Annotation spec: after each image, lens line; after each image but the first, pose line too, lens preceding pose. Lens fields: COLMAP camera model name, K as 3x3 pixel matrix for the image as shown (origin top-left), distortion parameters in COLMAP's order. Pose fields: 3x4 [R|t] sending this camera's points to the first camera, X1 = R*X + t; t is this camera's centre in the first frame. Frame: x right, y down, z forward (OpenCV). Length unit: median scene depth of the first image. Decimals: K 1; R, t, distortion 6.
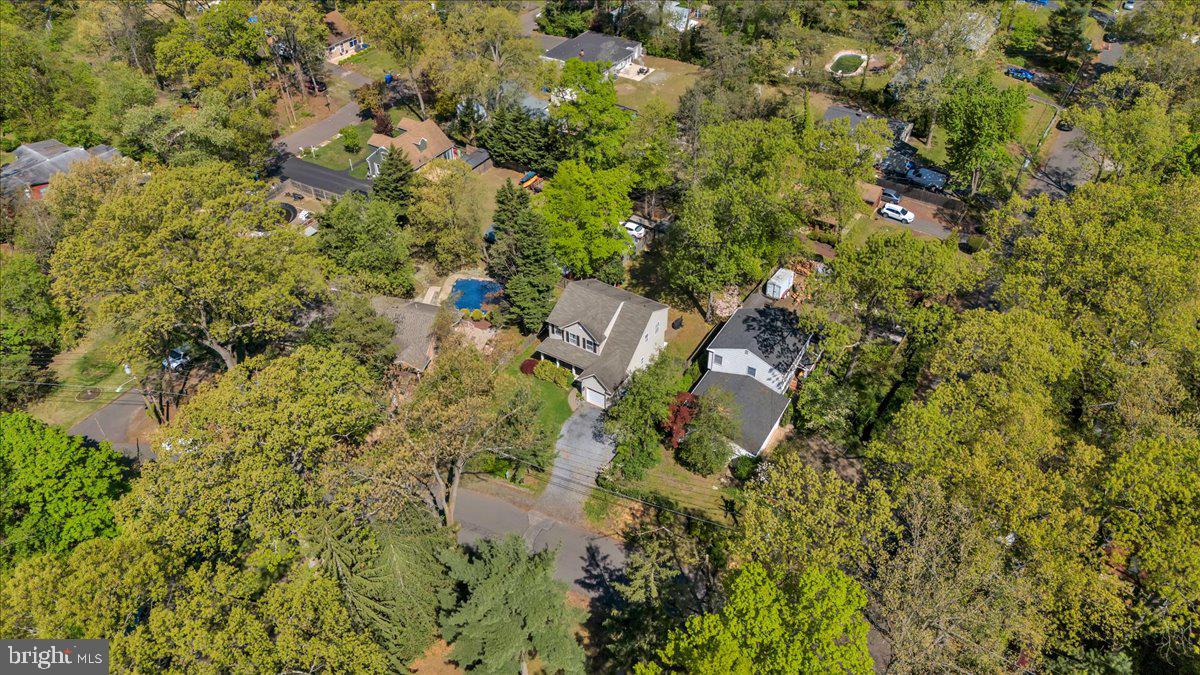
lens RADIAL K [[836.8, 0, 600.0], [0, 836.8, 337.5], [0, 0, 1]] dist [0.003331, -0.001930]
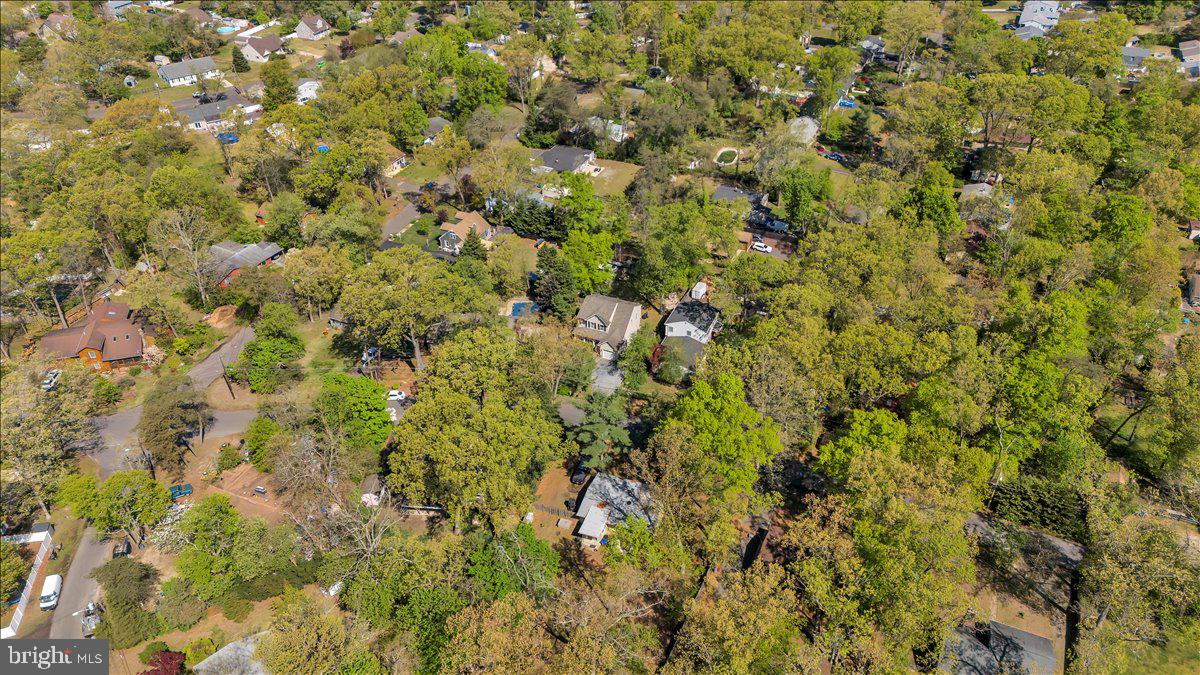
lens RADIAL K [[836.8, 0, 600.0], [0, 836.8, 337.5], [0, 0, 1]] dist [0.003331, -0.001930]
pose [[0.991905, -0.081440, 0.097429, -0.163667], [0.088517, 0.993565, -0.070666, 0.133442], [-0.091047, 0.078718, 0.992731, -0.692621]]
